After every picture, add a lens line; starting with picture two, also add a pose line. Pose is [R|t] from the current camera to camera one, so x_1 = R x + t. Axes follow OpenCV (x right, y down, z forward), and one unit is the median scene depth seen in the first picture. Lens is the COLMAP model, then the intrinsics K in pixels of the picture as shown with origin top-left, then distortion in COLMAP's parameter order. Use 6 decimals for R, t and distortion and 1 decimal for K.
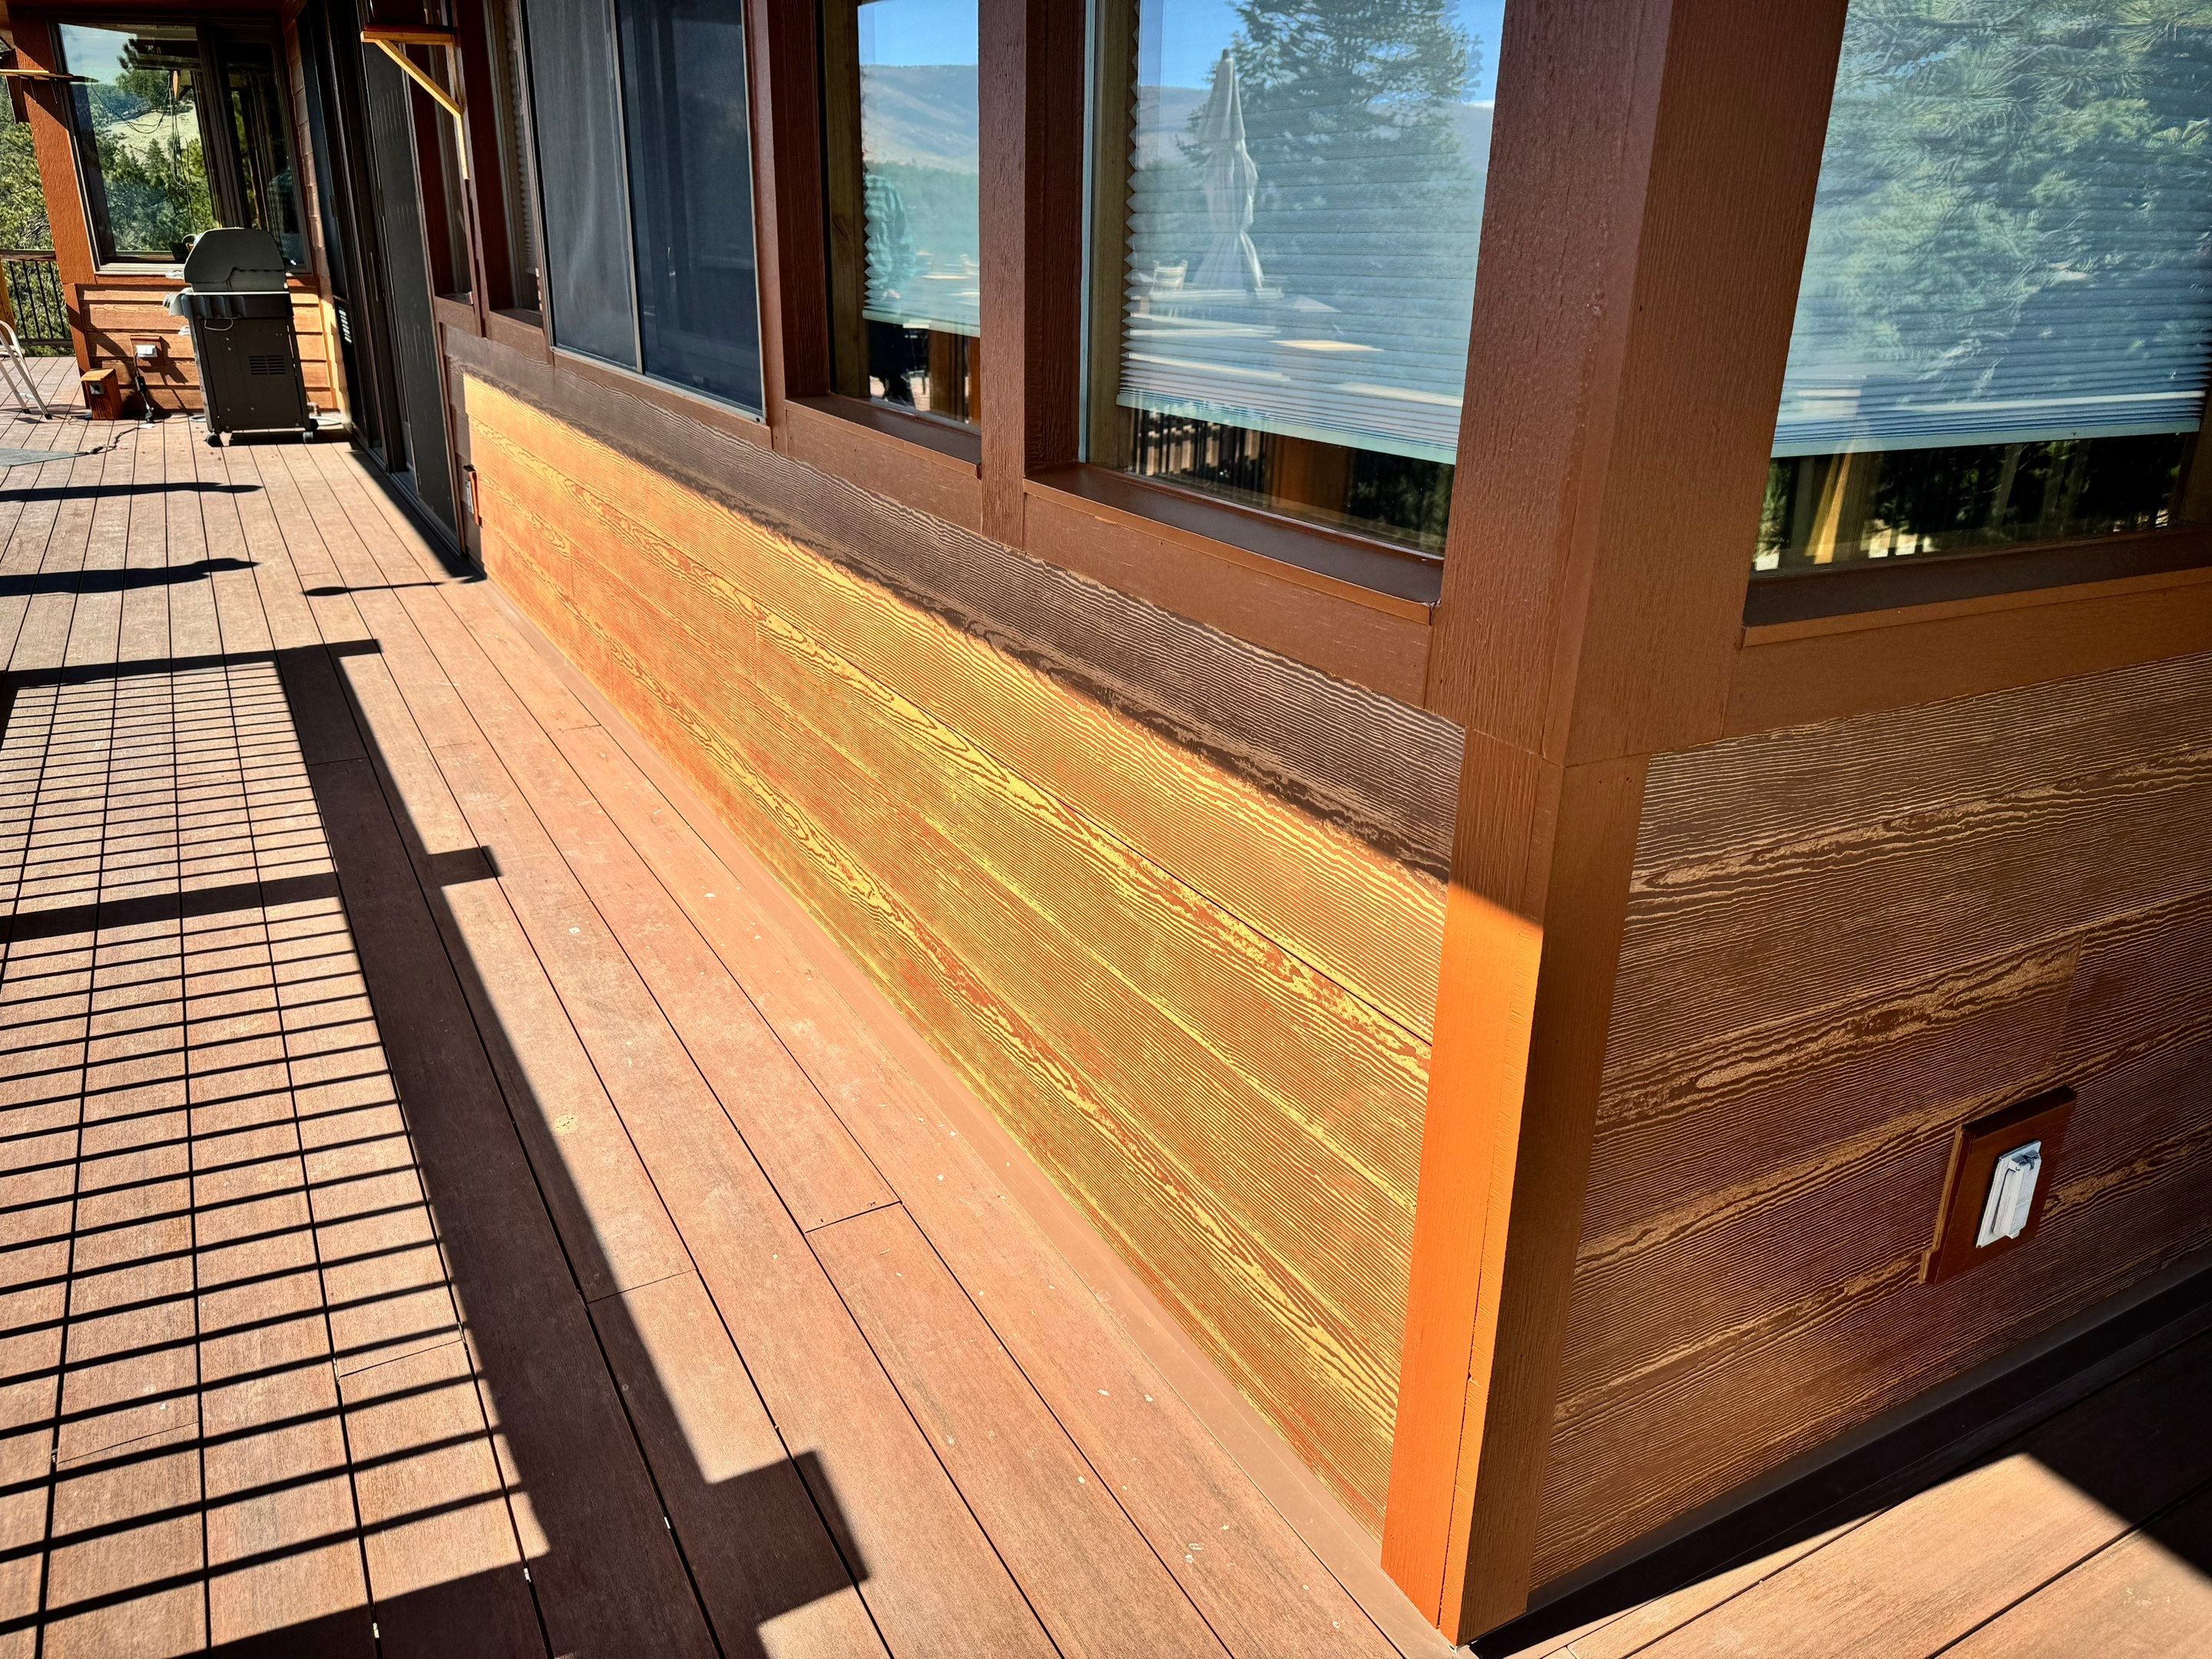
lens RADIAL K [[1537.4, 0, 1092.2], [0, 1537.4, 825.4], [0, 0, 1]] dist [0.064798, -0.088253]
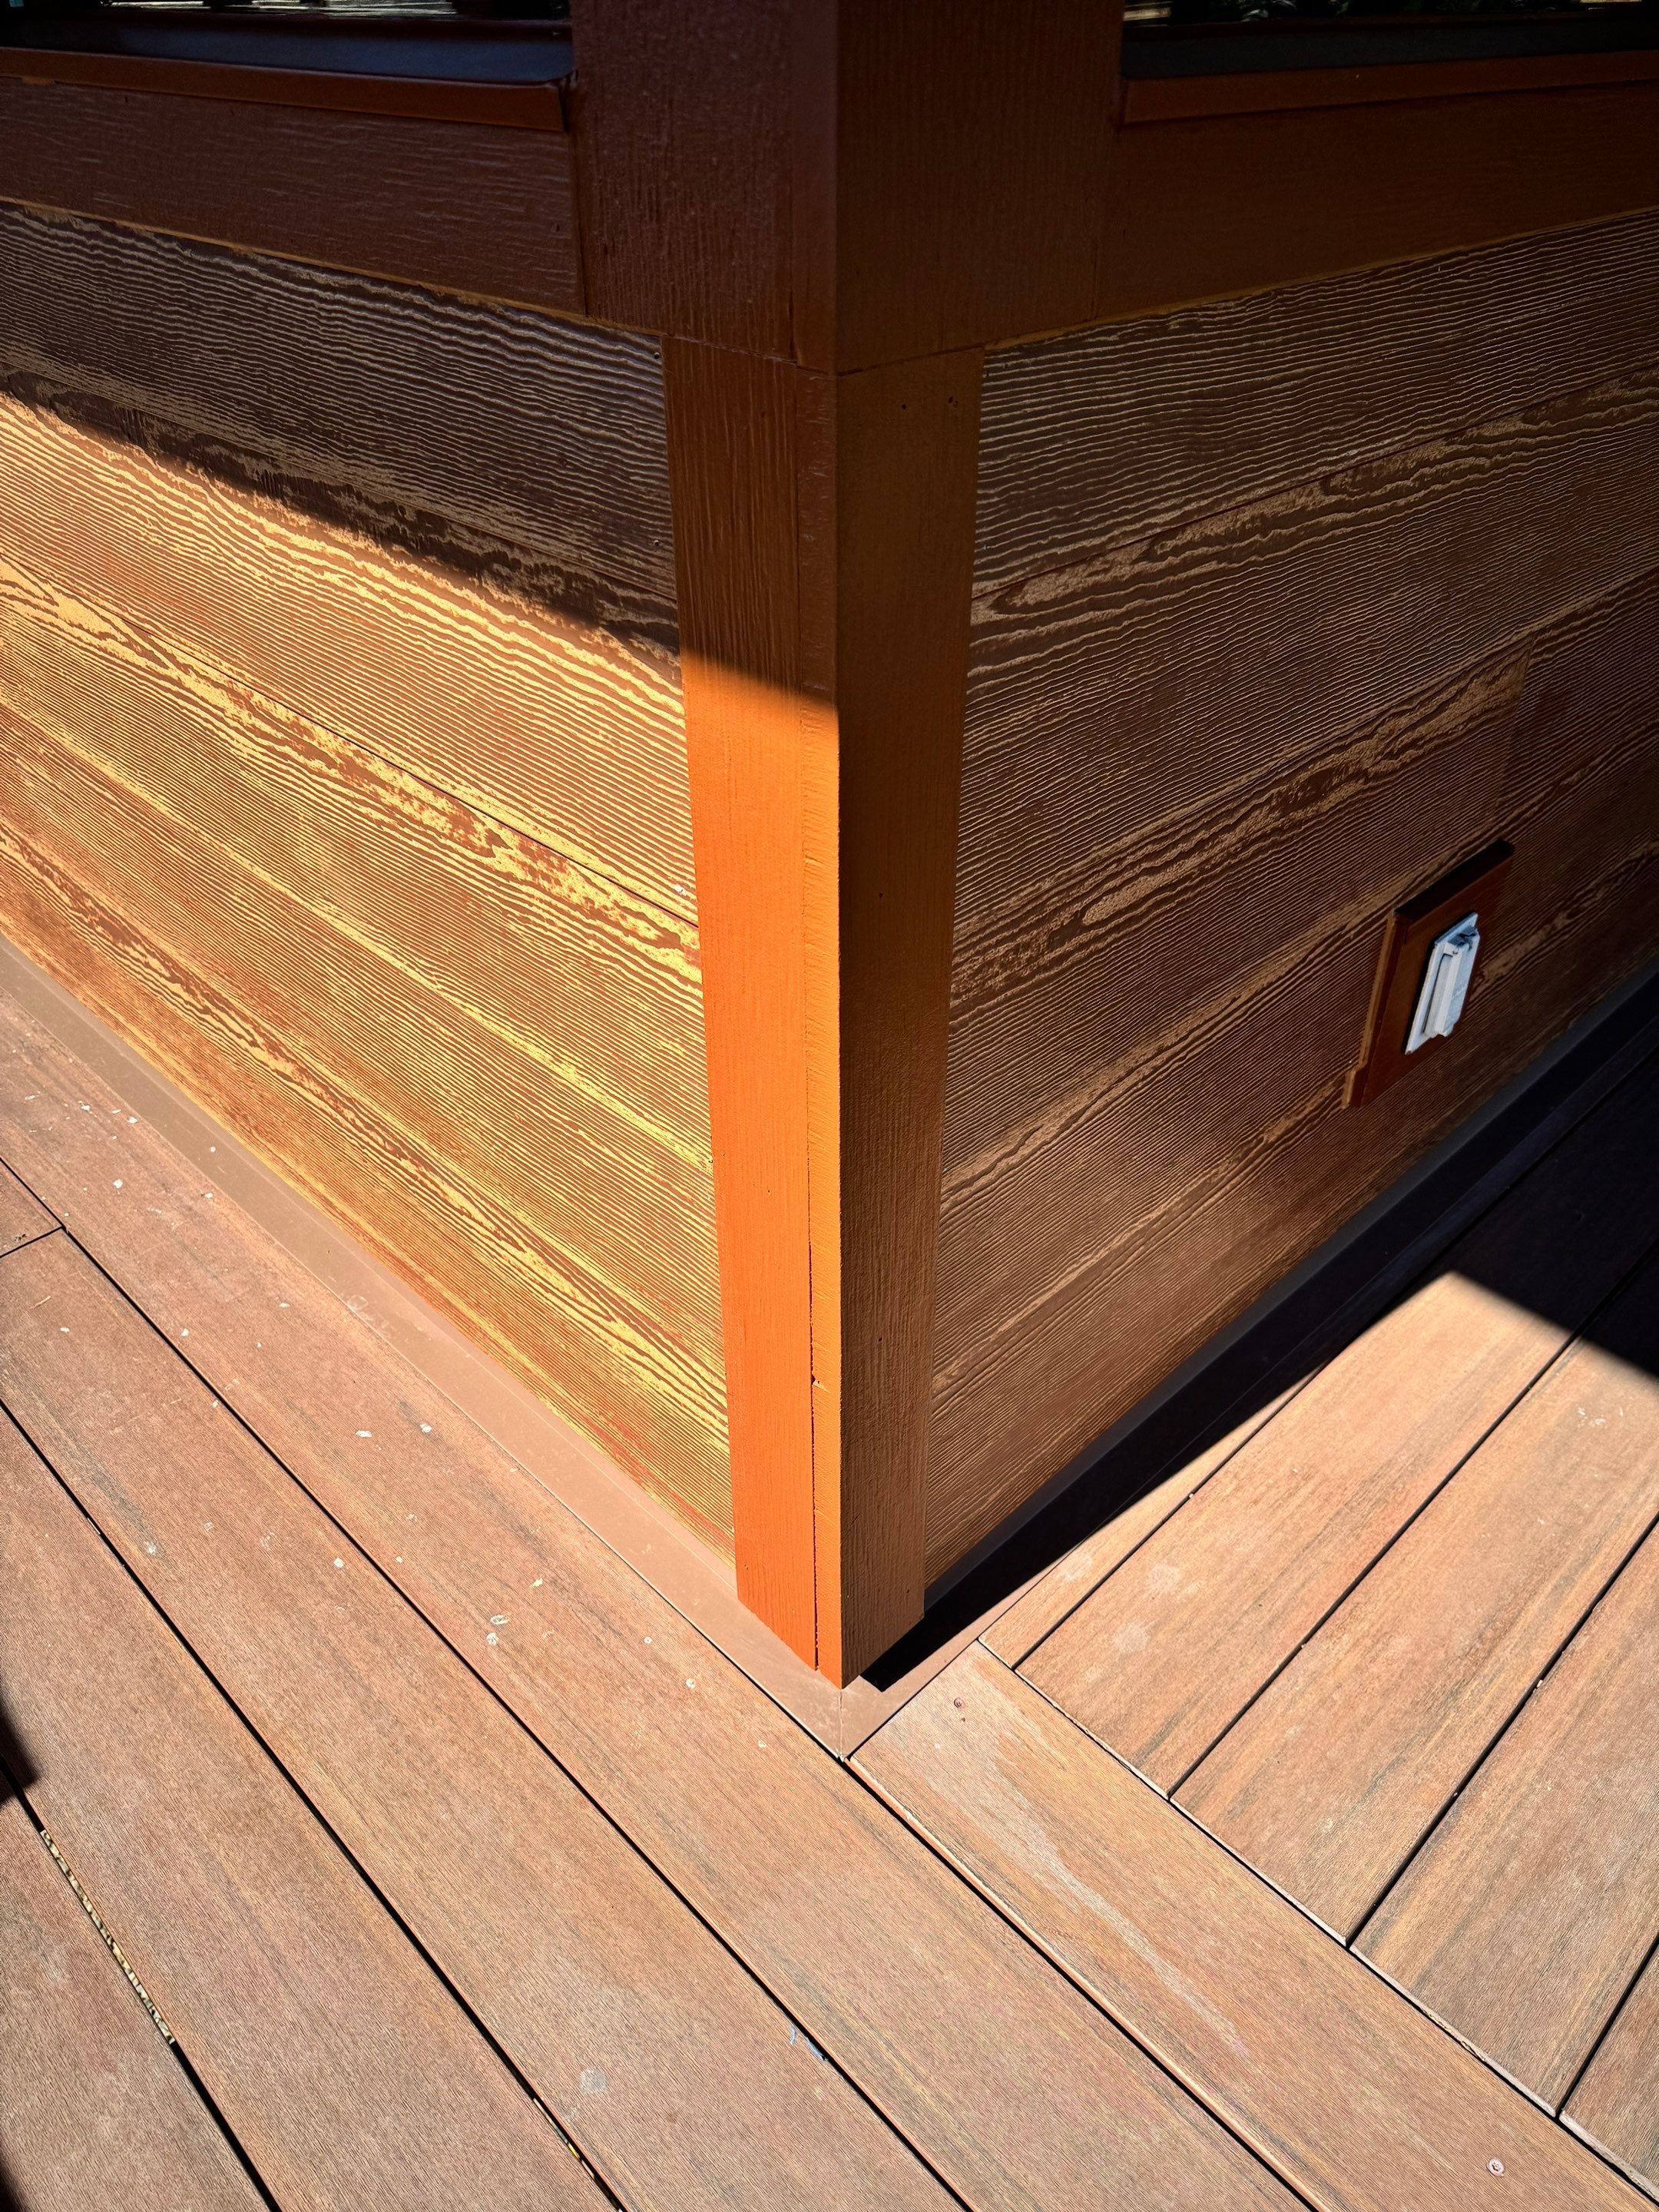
lens RADIAL K [[1537.4, 0, 826.0], [0, 1537.4, 1104.6], [0, 0, 1]] dist [0.064798, -0.088253]
pose [[0.961358, -0.178133, 0.209905, 0.107272], [0.116390, 0.953943, 0.276488, 0.038578], [-0.249489, -0.241373, 0.937814, 0.324748]]
